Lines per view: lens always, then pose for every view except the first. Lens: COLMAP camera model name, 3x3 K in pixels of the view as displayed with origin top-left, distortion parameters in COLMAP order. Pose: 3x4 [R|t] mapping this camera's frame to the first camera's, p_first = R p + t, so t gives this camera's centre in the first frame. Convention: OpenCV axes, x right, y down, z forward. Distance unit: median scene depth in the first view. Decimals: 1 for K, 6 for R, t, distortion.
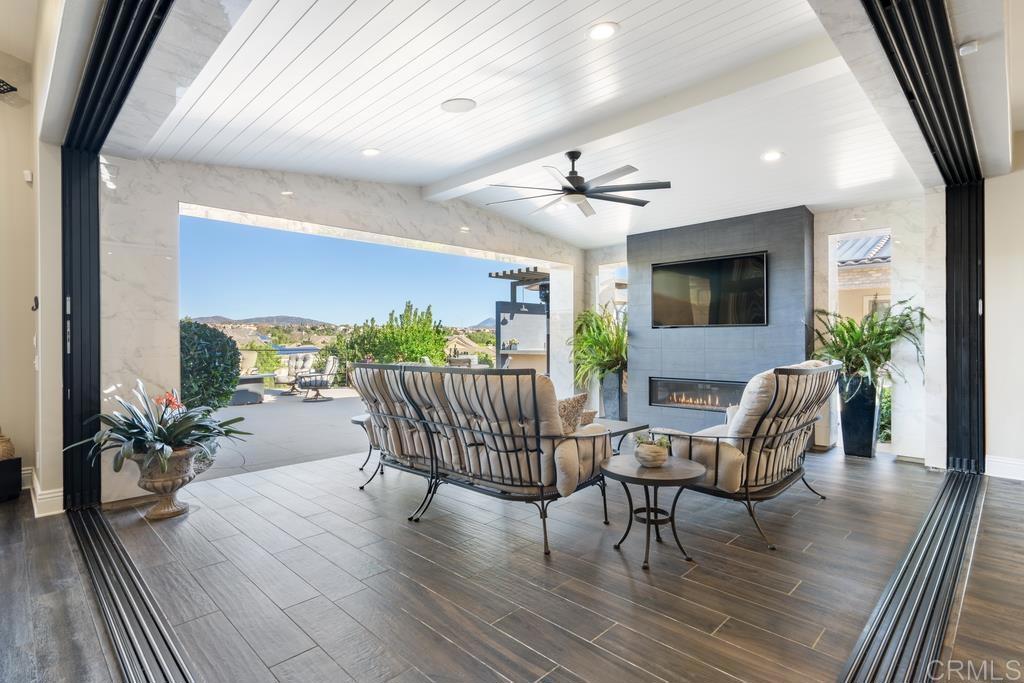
lens RADIAL K [[512.6, 0, 512.0], [0, 512.6, 341.5], [0, 0, 1]] dist [-0.001702, -0.000200]
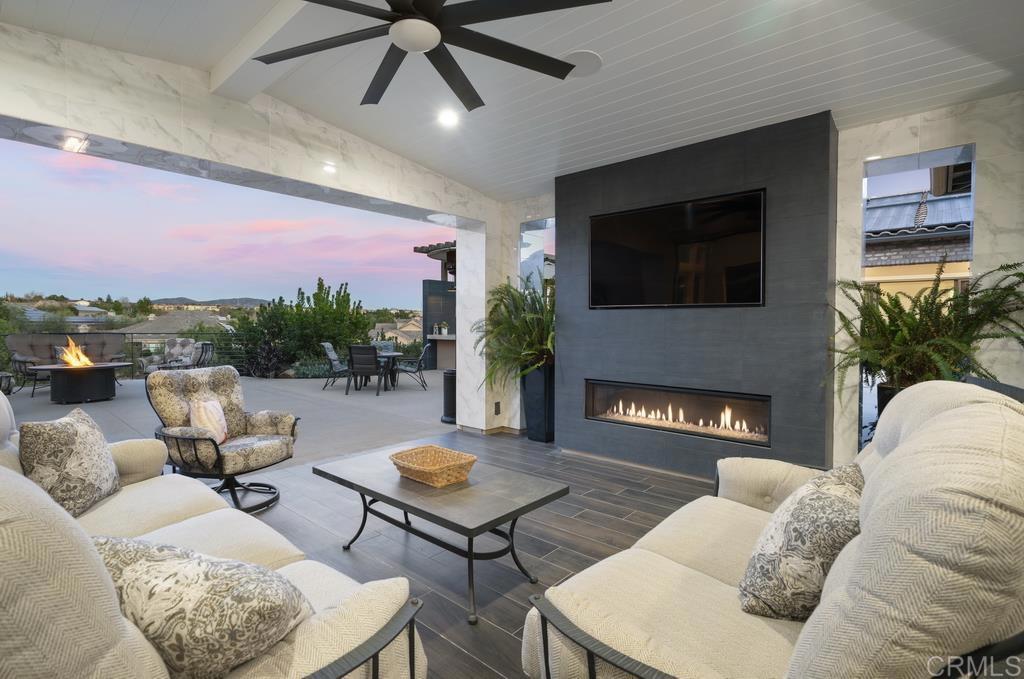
lens RADIAL K [[488.2, 0, 488.8], [0, 488.2, 326.6], [0, 0, 1]] dist [0.001977, -0.000111]
pose [[0.999104, 0.007641, 0.041626, 0.099820], [-0.007829, 0.999960, 0.004345, -0.004074], [-0.041591, -0.004667, 0.999124, 0.312276]]
